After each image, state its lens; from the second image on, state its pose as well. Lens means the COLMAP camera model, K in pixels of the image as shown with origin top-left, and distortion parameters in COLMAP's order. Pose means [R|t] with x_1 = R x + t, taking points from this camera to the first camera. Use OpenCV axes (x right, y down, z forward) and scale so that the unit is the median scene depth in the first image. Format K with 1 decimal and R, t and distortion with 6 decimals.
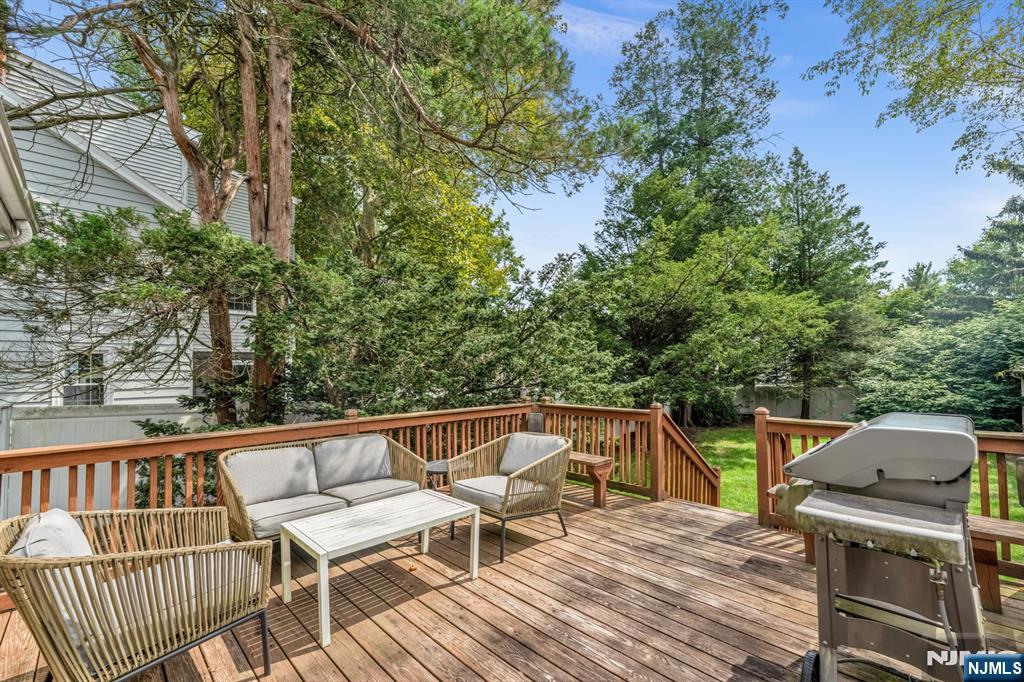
lens RADIAL K [[421.5, 0, 513.1], [0, 421.5, 347.5], [0, 0, 1]] dist [-0.002035, -0.000038]
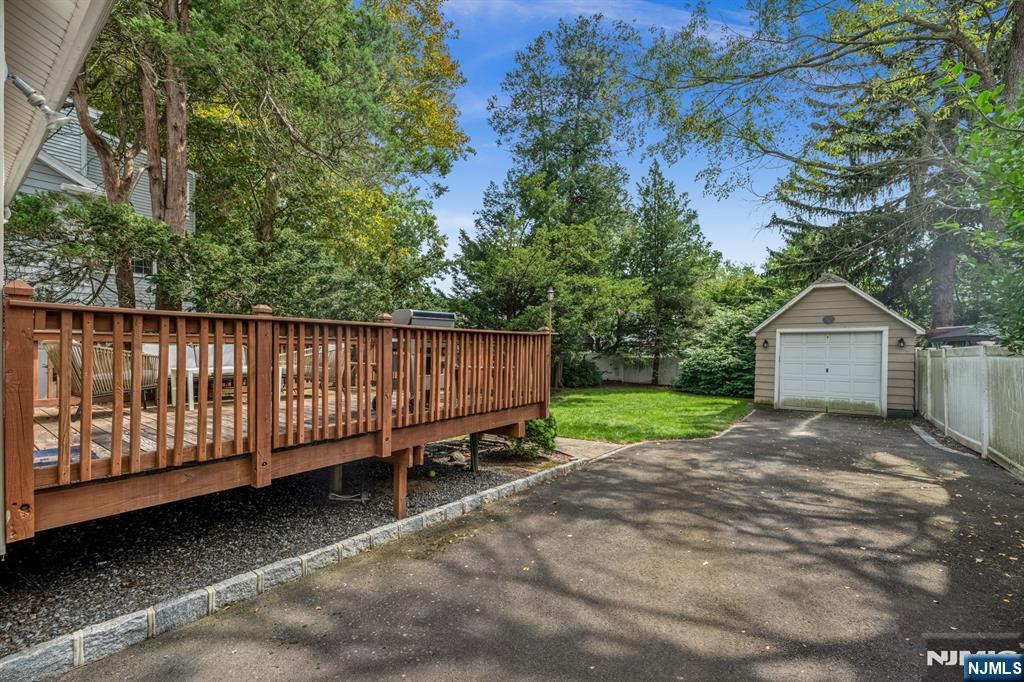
lens RADIAL K [[421.5, 0, 511.4], [0, 421.5, 342.8], [0, 0, 1]] dist [-0.002035, -0.000038]
pose [[0.988217, 0.016918, 0.152123, 0.192830], [-0.022193, 0.999207, 0.033045, 0.047486], [-0.151443, -0.036031, 0.987809, -0.316471]]
